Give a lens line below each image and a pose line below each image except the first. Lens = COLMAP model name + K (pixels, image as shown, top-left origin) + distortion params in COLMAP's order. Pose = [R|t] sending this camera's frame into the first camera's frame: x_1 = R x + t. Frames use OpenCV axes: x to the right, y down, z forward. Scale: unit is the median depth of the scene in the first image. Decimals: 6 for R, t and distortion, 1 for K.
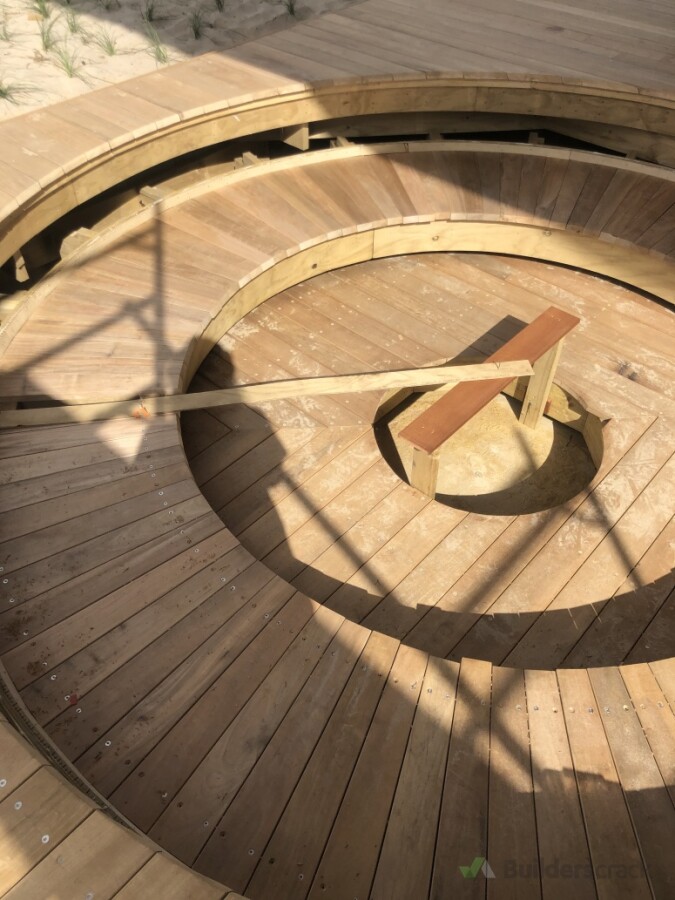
lens RADIAL K [[728.1, 0, 337.6], [0, 728.1, 440.9], [0, 0, 1]] dist [0.003298, 0.022867]
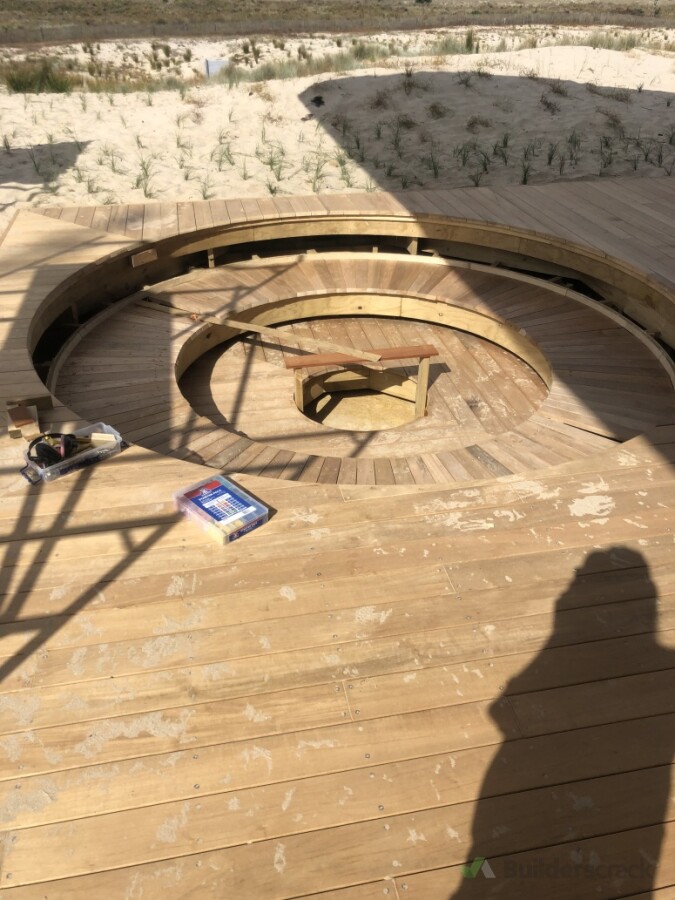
lens RADIAL K [[728.1, 0, 334.3], [0, 728.1, 455.8], [0, 0, 1]] dist [0.003298, 0.022867]
pose [[0.803684, 0.334218, -0.492331, 0.804724], [-0.429532, 0.898427, -0.091276, 0.223448], [0.411817, 0.284829, 0.865609, -0.329287]]
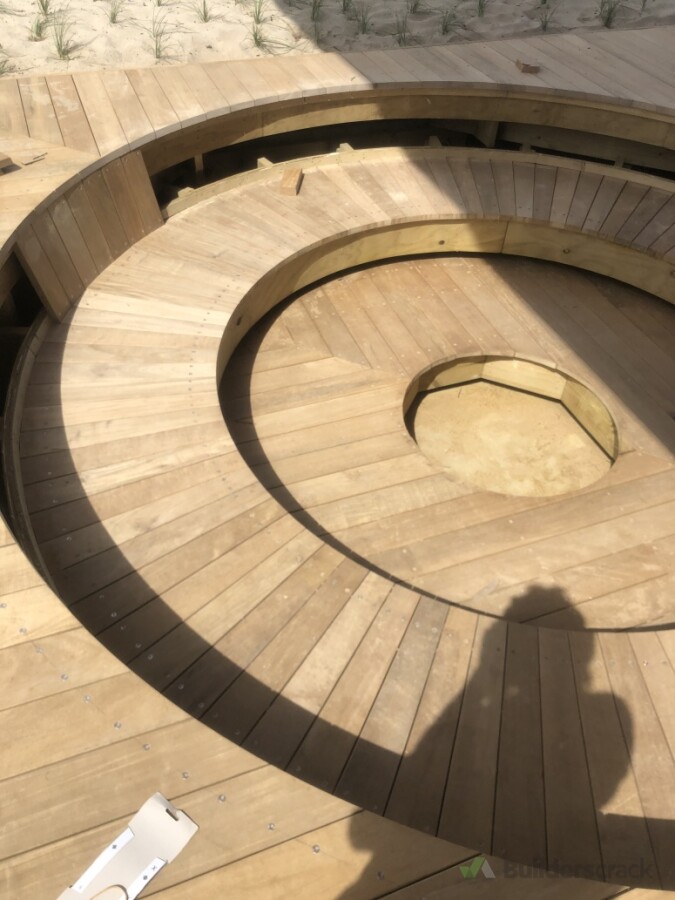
lens RADIAL K [[728.1, 0, 327.1], [0, 728.1, 424.3], [0, 0, 1]] dist [0.003298, 0.022867]
pose [[0.889979, 0.341825, -0.301817, 0.226692], [-0.354022, 0.935114, 0.015153, 0.054205], [0.287413, 0.093364, 0.953245, -0.054116]]
